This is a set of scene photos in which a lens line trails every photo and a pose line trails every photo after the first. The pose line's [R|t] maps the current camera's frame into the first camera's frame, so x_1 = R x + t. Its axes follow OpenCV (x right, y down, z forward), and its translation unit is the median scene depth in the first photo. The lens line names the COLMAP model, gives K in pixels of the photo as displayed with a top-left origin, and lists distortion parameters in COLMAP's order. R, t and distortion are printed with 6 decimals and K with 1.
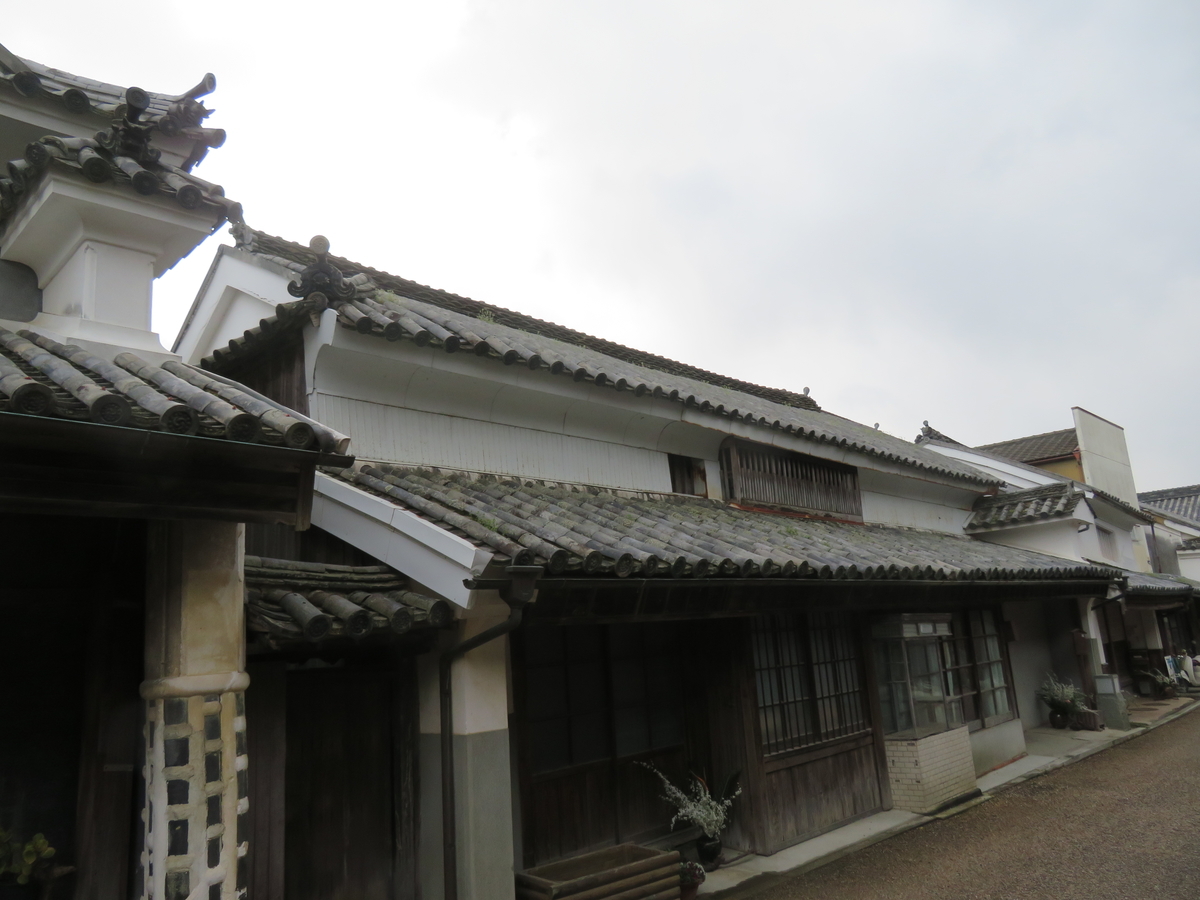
lens RADIAL K [[854.5, 0, 601.4], [0, 854.5, 448.7], [0, 0, 1]] dist [-0.006706, -0.000464]
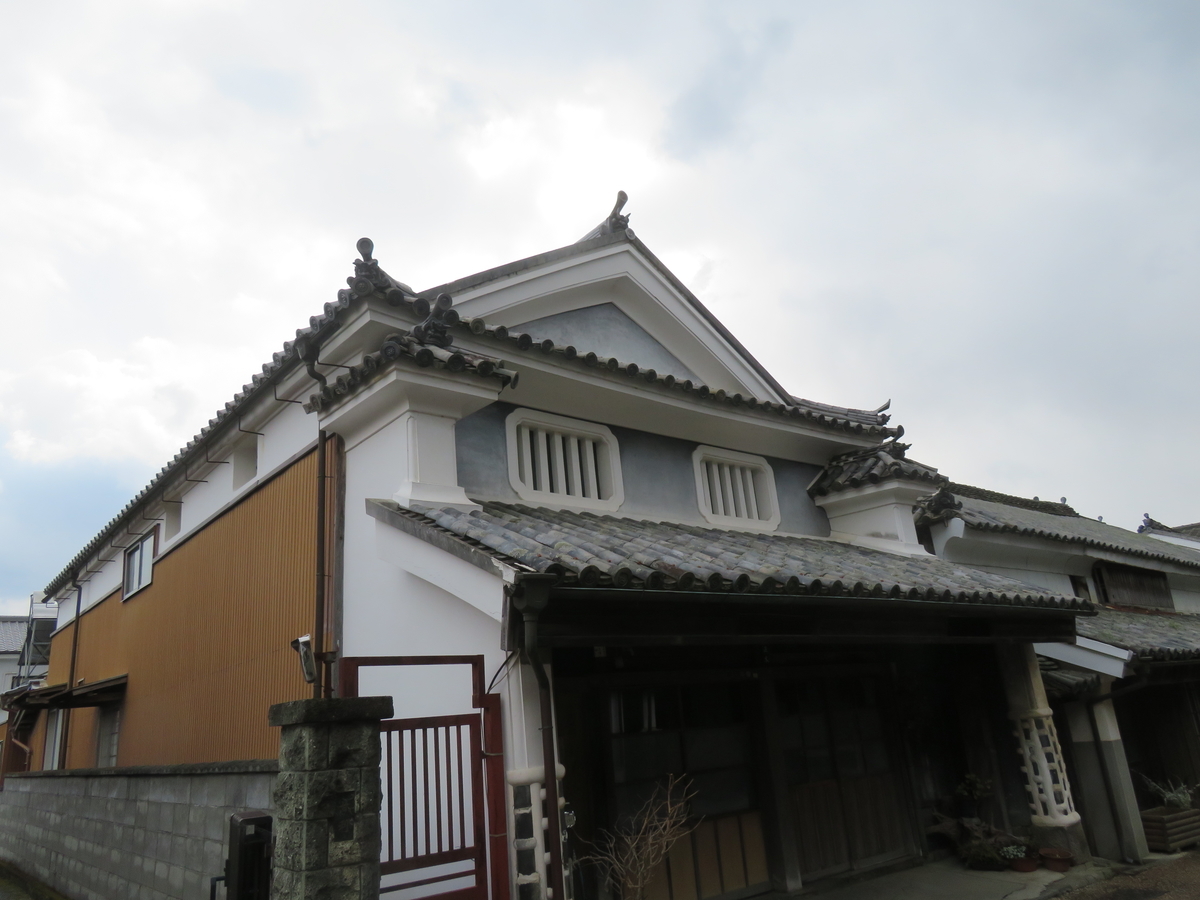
lens RADIAL K [[854.5, 0, 601.4], [0, 854.5, 448.7], [0, 0, 1]] dist [-0.006706, -0.000464]
pose [[0.992994, -0.045043, -0.109247, -0.279529], [0.035893, 0.995792, -0.084324, -0.058889], [0.112586, 0.079812, 0.990431, -0.305872]]
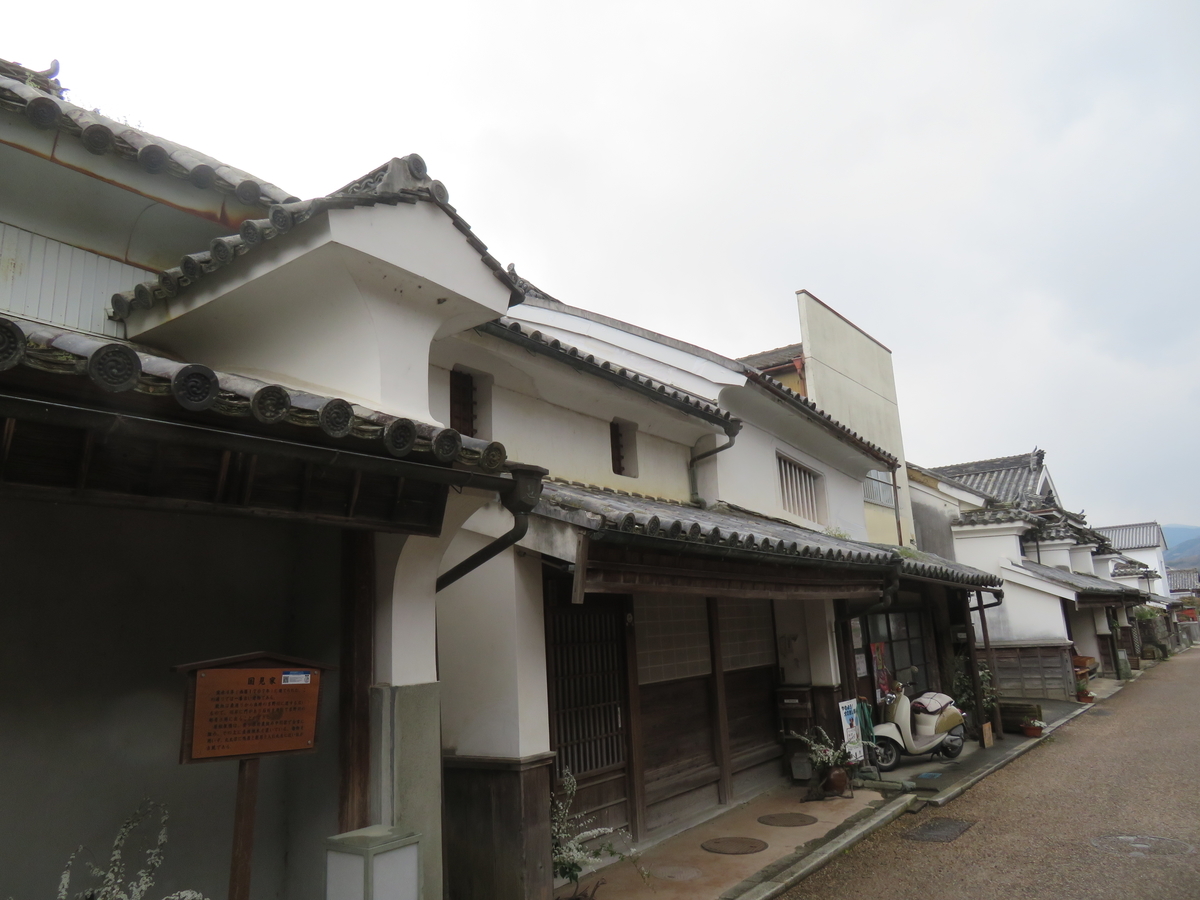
lens RADIAL K [[854.5, 0, 601.4], [0, 854.5, 448.7], [0, 0, 1]] dist [-0.006706, -0.000464]
pose [[0.989517, 0.042039, 0.138163, 0.444673], [-0.042011, 0.999112, -0.003125, 0.106636], [-0.138172, -0.002712, 0.990405, 0.530538]]
